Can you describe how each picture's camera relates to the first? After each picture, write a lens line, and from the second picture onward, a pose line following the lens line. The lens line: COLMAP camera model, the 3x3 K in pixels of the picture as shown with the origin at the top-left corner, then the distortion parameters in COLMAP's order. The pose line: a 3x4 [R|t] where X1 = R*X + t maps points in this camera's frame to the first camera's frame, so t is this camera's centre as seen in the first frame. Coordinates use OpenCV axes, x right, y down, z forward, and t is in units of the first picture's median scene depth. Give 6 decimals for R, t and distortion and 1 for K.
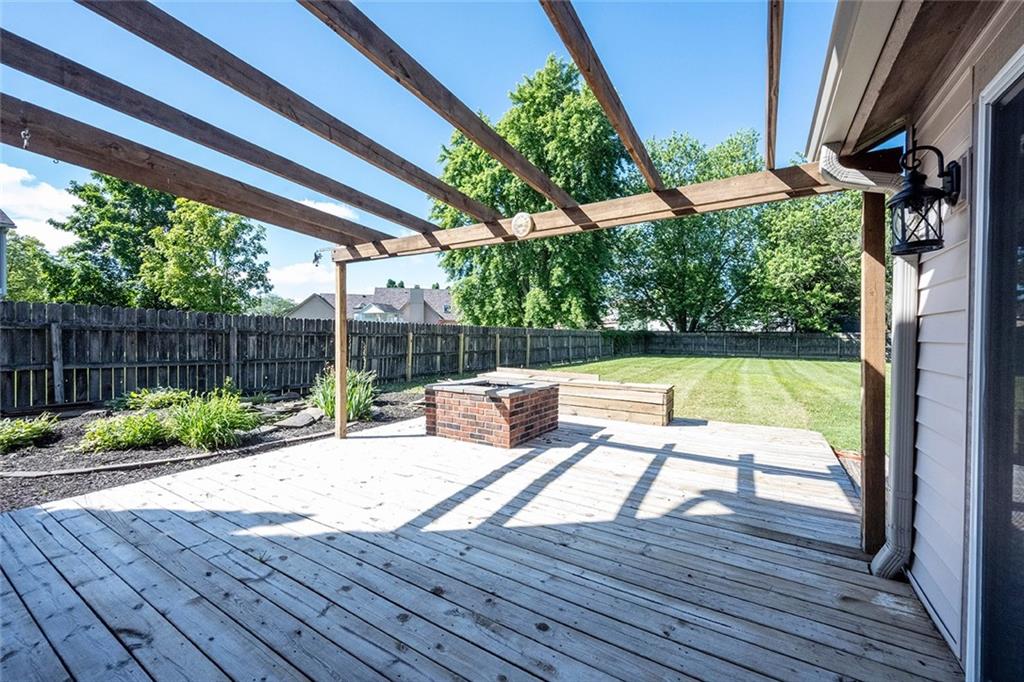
lens RADIAL K [[403.7, 0, 512.0], [0, 403.7, 341.0], [0, 0, 1]] dist [0.000291, 0.000234]
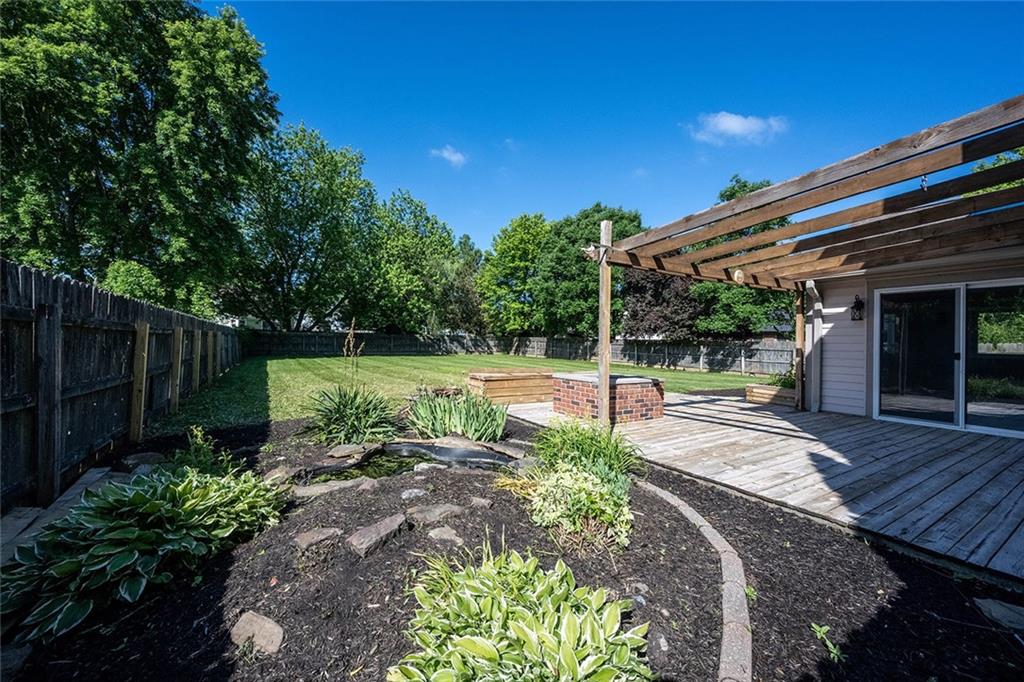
lens RADIAL K [[407.0, 0, 507.2], [0, 407.0, 340.5], [0, 0, 1]] dist [0.000537, -0.000145]
pose [[0.448400, 0.001734, 0.893832, -0.301093], [-0.001920, 0.999998, -0.000976, -0.000884], [-0.893831, -0.001279, 0.448402, 0.164107]]
